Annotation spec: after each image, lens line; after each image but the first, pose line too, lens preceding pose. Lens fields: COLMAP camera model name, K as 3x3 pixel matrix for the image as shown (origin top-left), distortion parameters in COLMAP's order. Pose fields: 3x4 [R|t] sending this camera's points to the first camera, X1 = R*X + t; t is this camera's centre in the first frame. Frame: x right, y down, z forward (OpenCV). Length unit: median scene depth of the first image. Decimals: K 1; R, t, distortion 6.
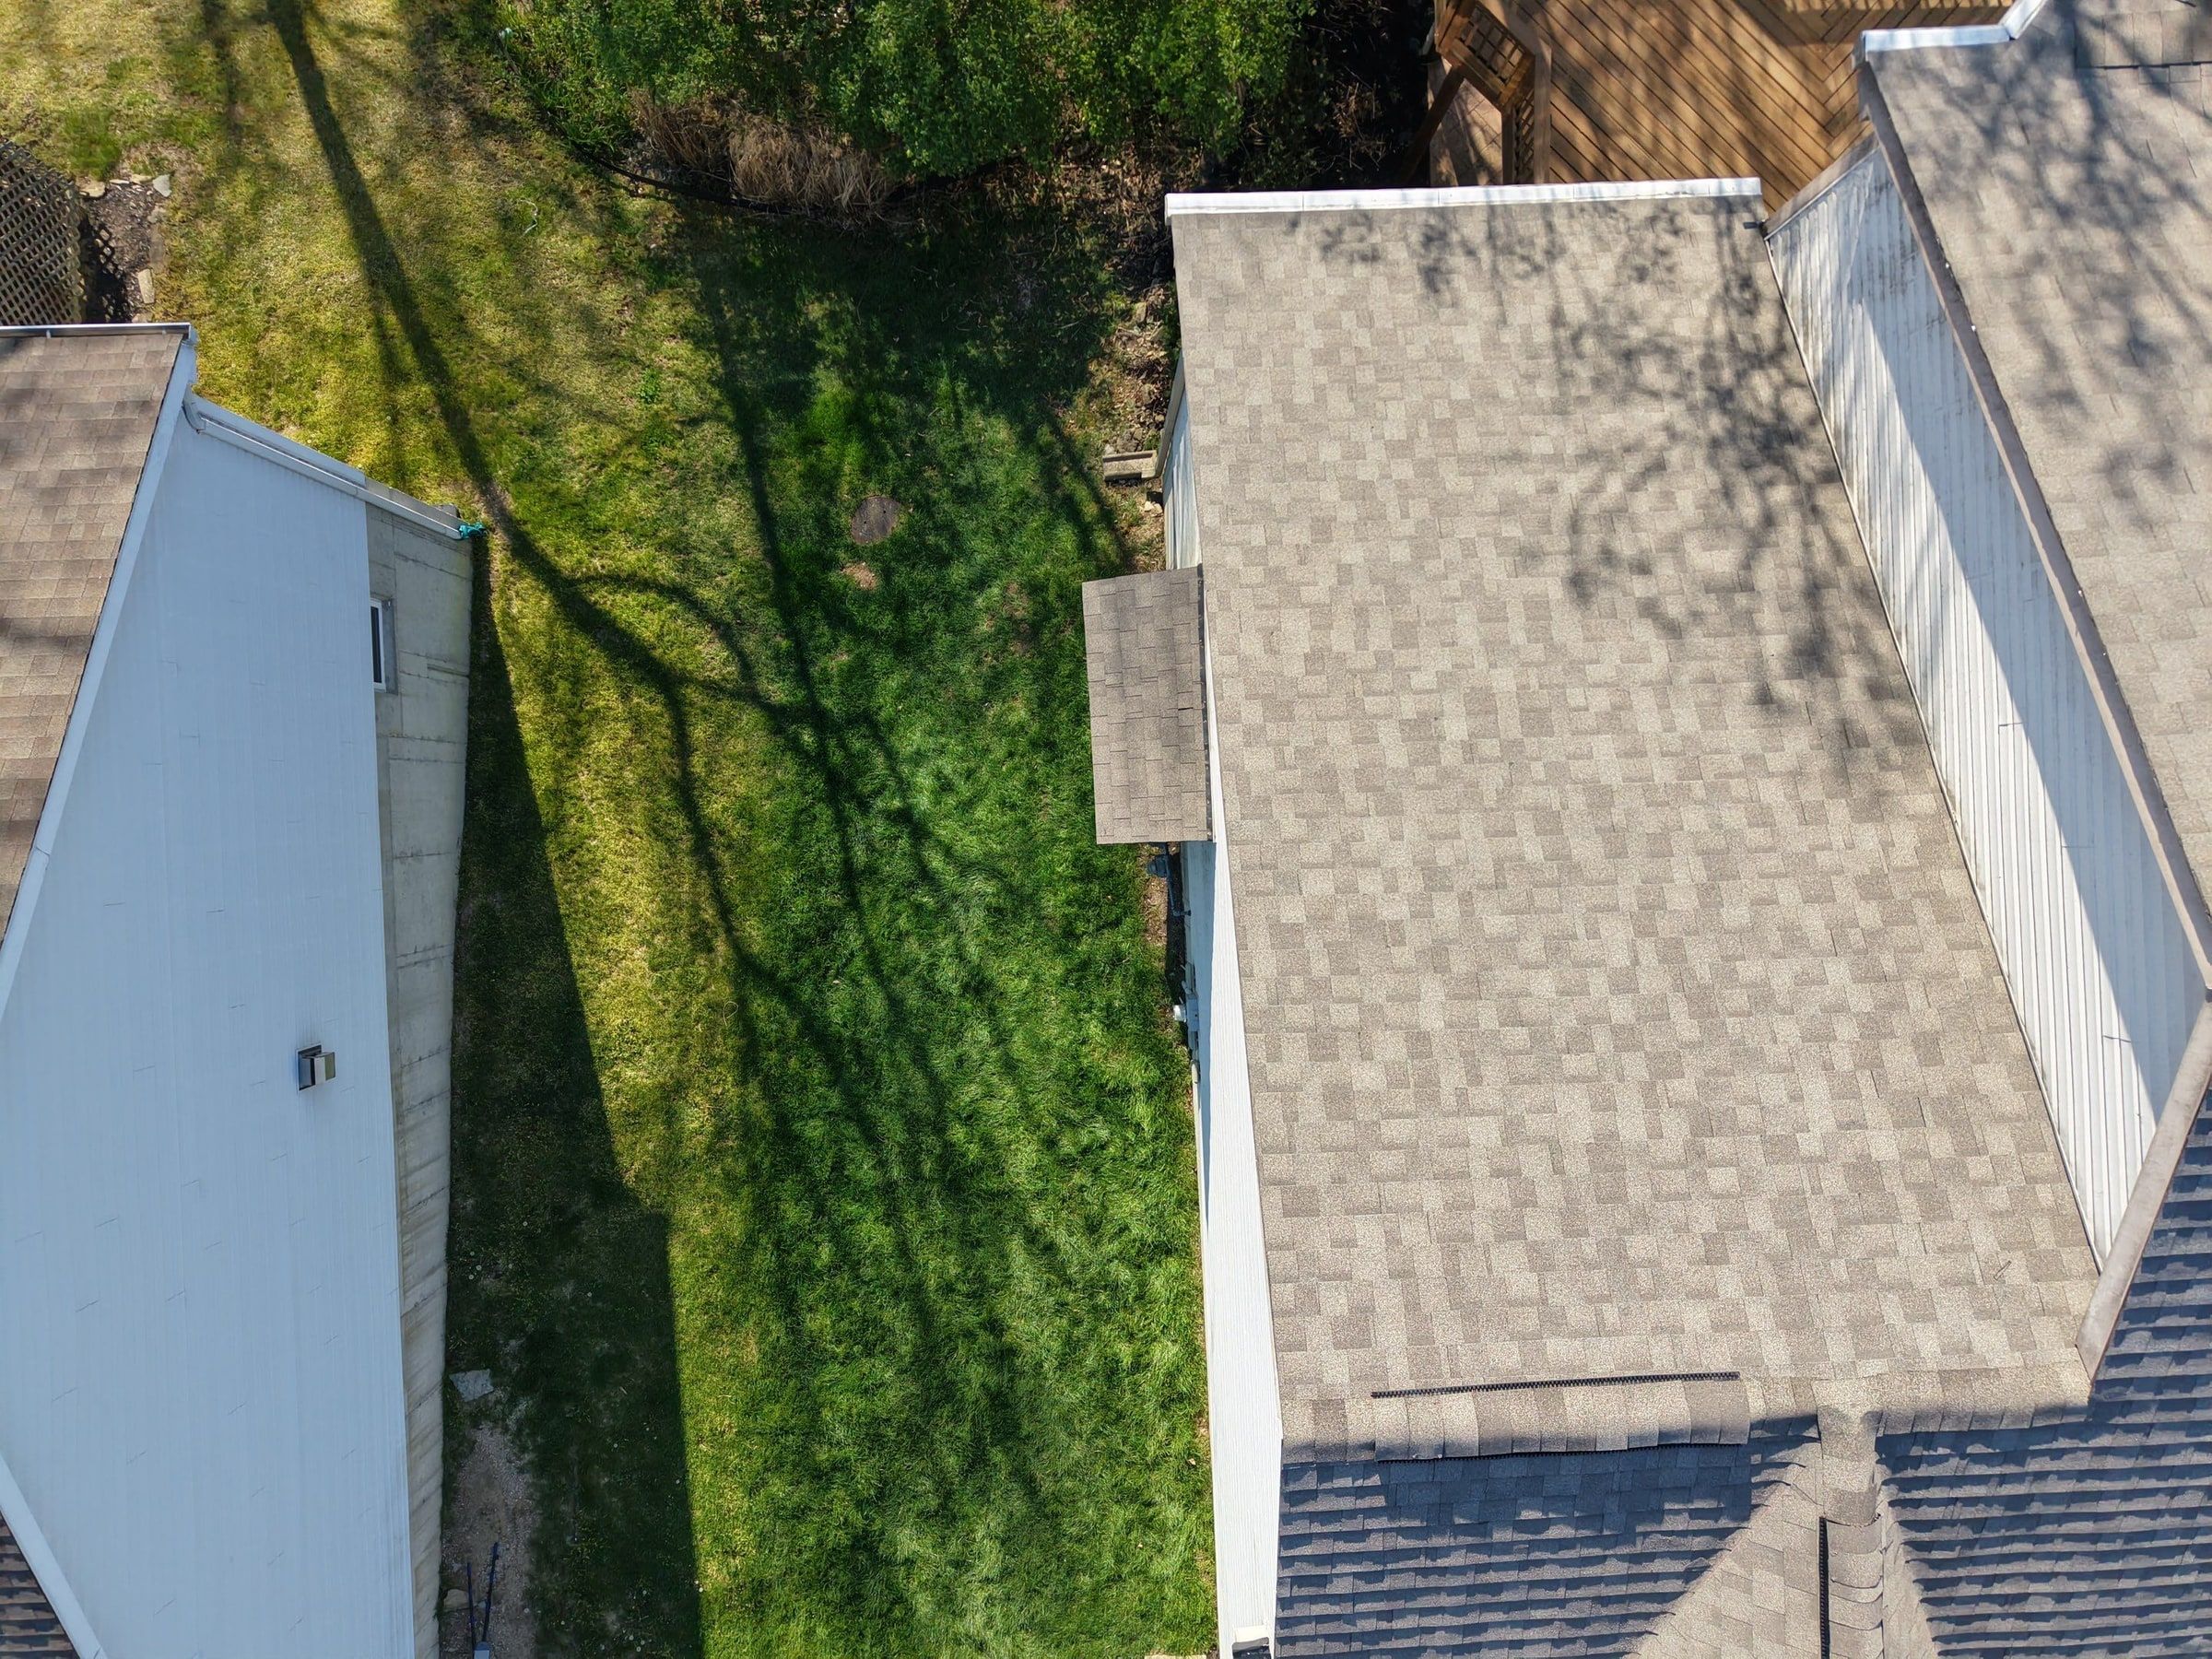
lens RADIAL K [[1479.7, 0, 1096.3], [0, 1479.7, 837.5], [0, 0, 1]] dist [0.024278, -0.025539]
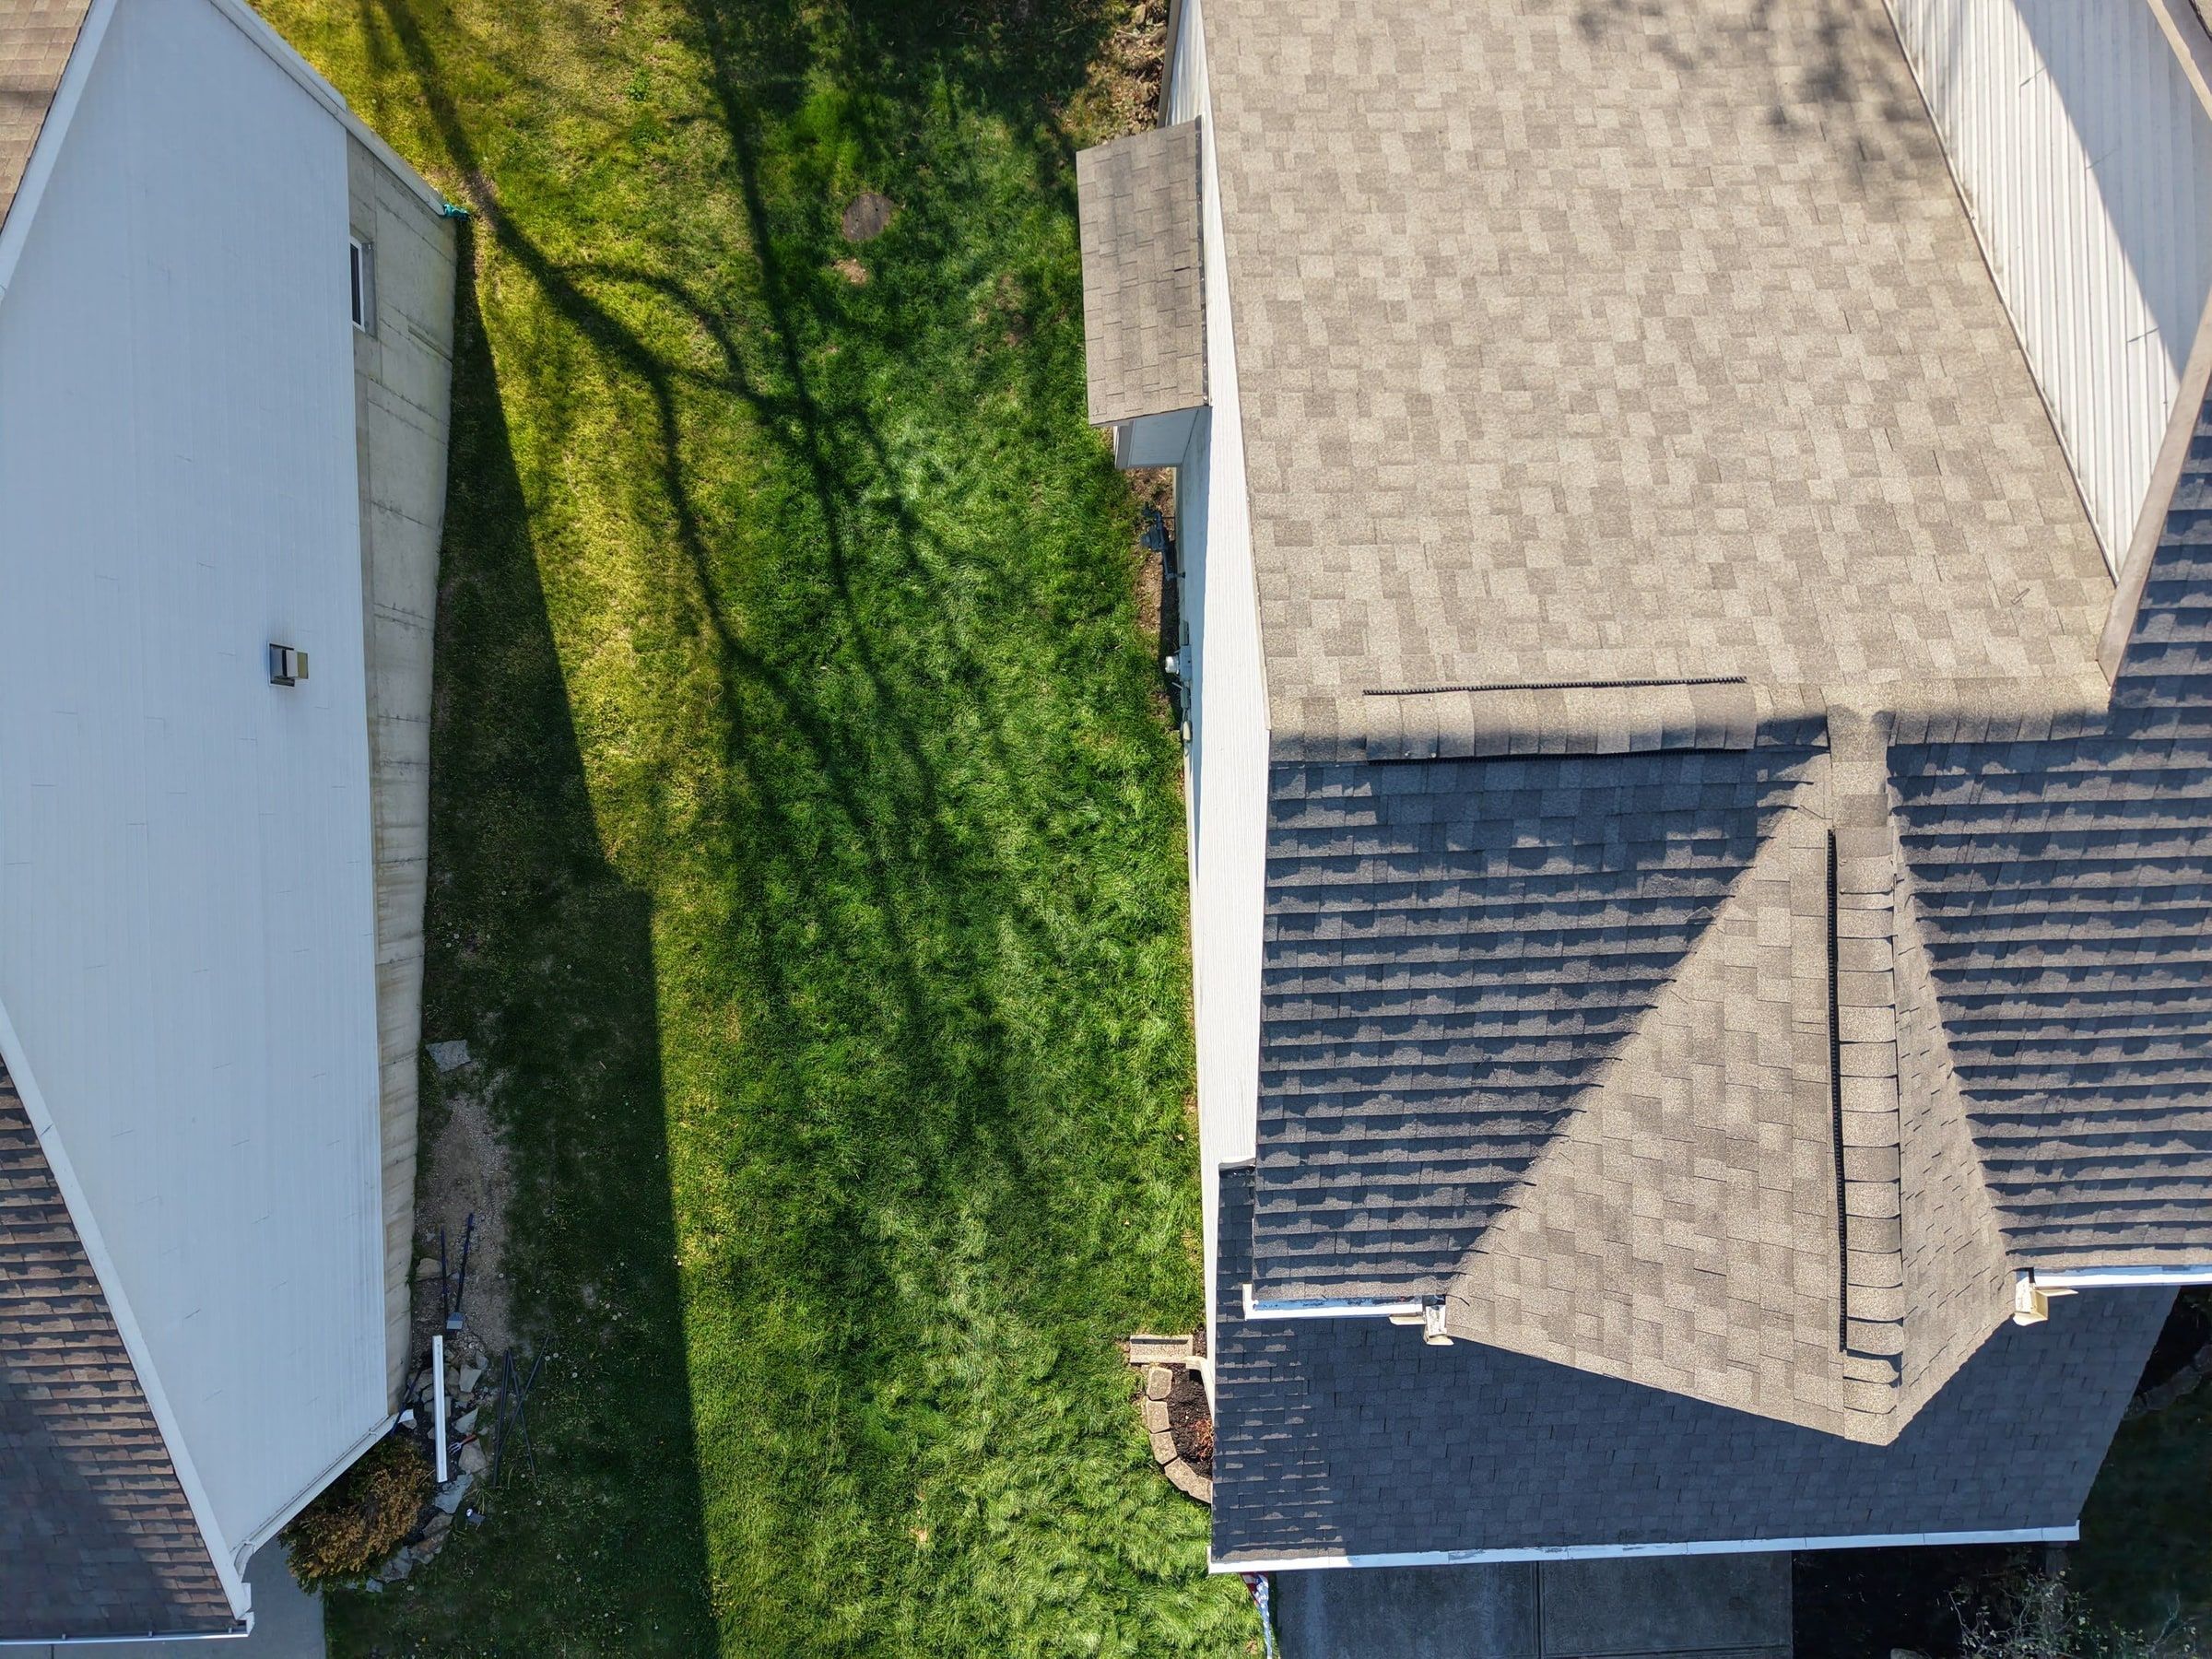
lens RADIAL K [[1479.7, 0, 1098.2], [0, 1479.7, 815.3], [0, 0, 1]] dist [0.024278, -0.025539]
pose [[0.999943, 0.010088, 0.003361, 0.004598], [-0.010092, 0.999949, 0.001010, 0.206395], [-0.003351, -0.001043, 0.999994, 0.017679]]
